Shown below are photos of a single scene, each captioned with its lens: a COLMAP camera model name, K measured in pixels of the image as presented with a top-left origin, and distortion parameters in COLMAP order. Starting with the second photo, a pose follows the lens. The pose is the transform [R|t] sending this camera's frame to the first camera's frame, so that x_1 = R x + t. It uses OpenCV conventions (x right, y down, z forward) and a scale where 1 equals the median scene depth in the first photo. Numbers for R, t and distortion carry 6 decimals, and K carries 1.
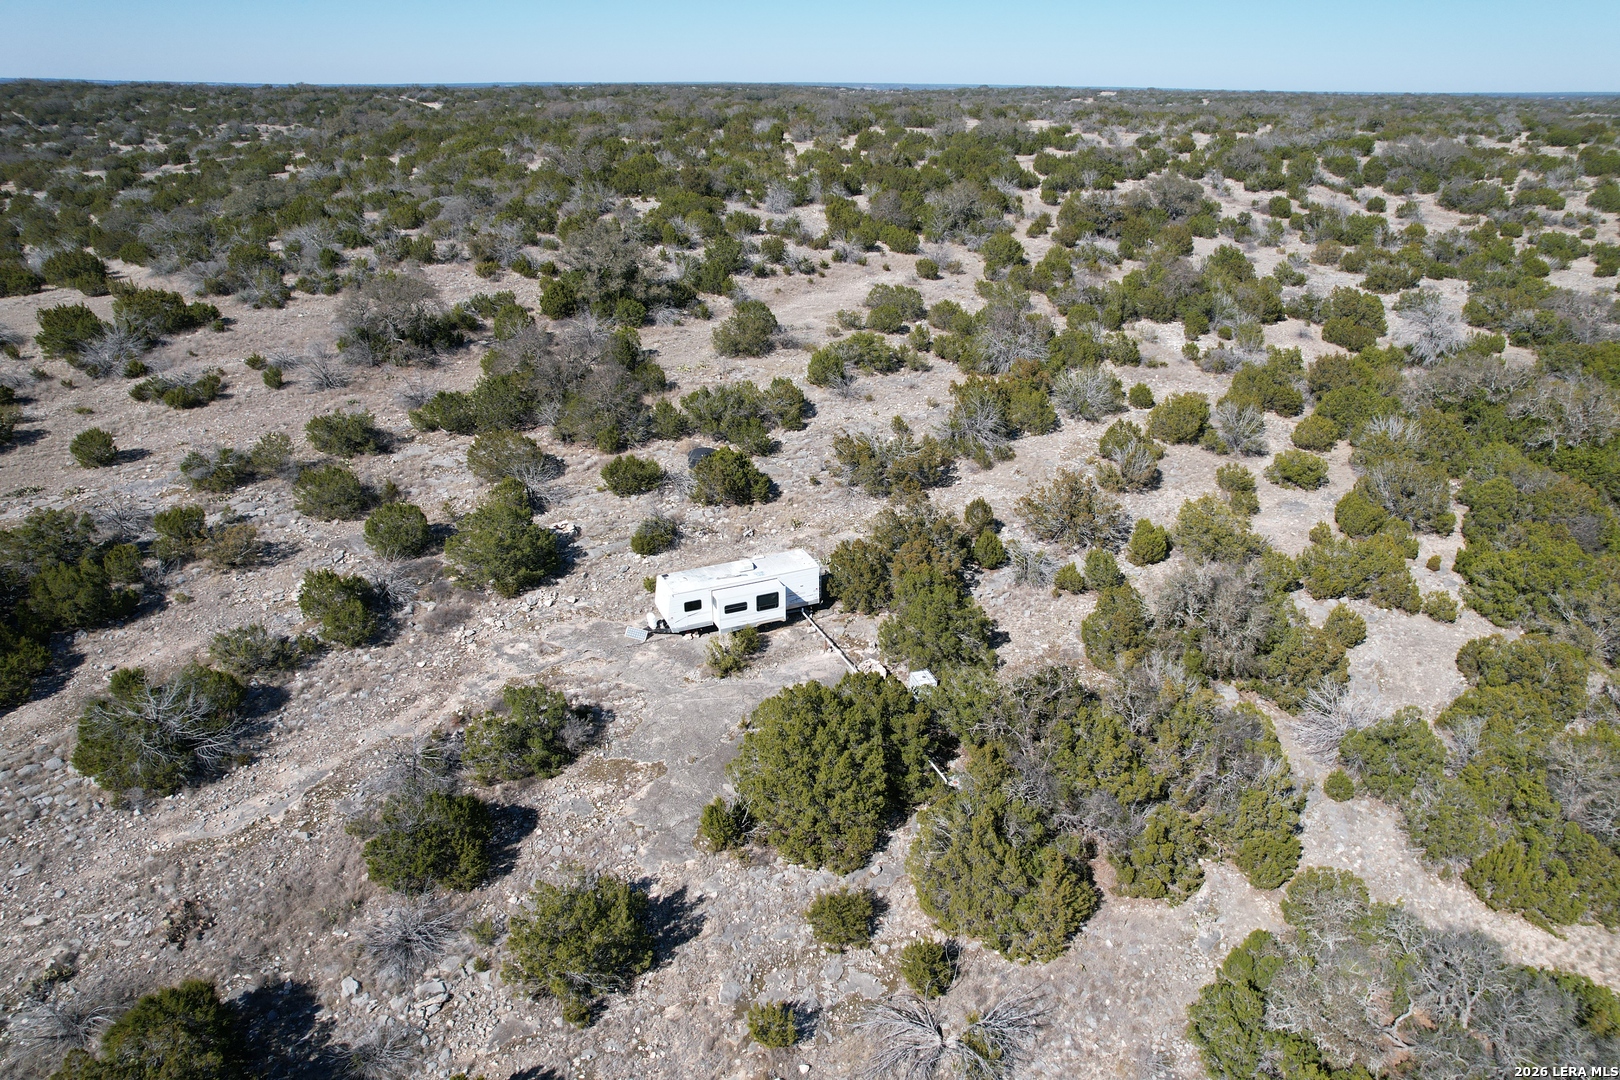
lens RADIAL K [[1079.3, 0, 771.0], [0, 1079.3, 537.0], [0, 0, 1]] dist [-0.068951, 0.069230]
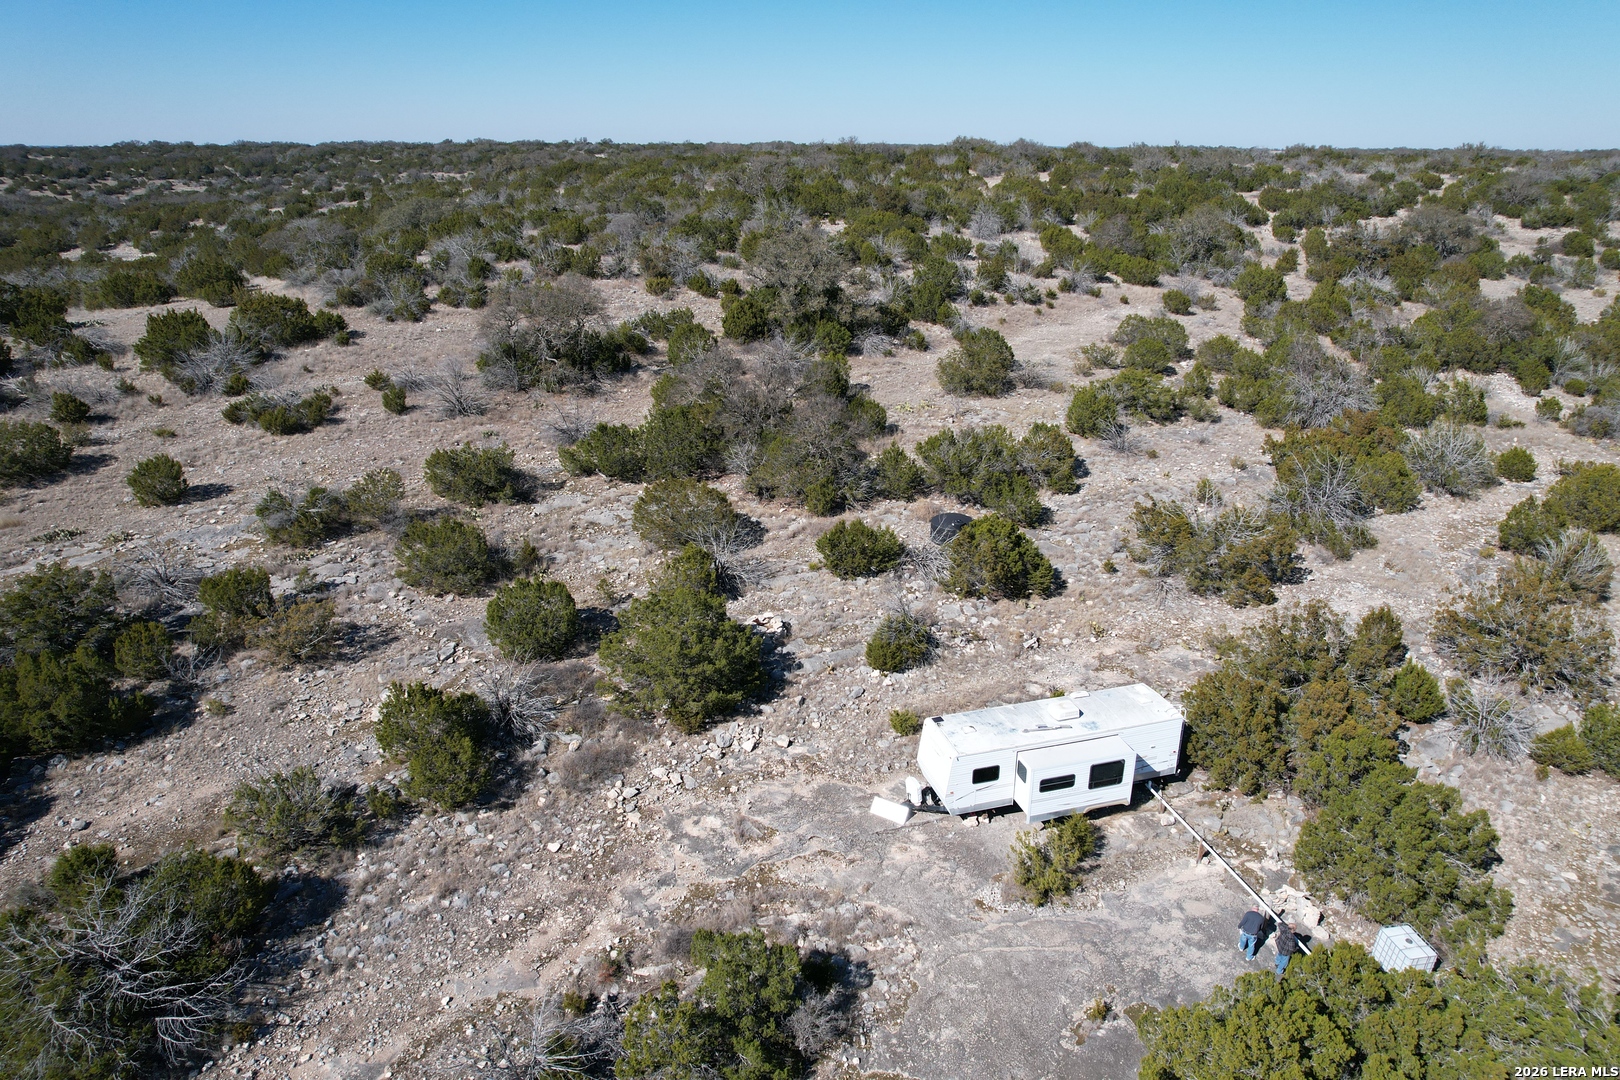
lens RADIAL K [[1079.3, 0, 771.0], [0, 1079.3, 537.0], [0, 0, 1]] dist [-0.068951, 0.069230]
pose [[0.990837, 0.044996, -0.127349, -0.085627], [-0.051071, 0.997687, -0.044851, -0.026986], [0.125037, 0.050944, 0.990843, 0.255778]]
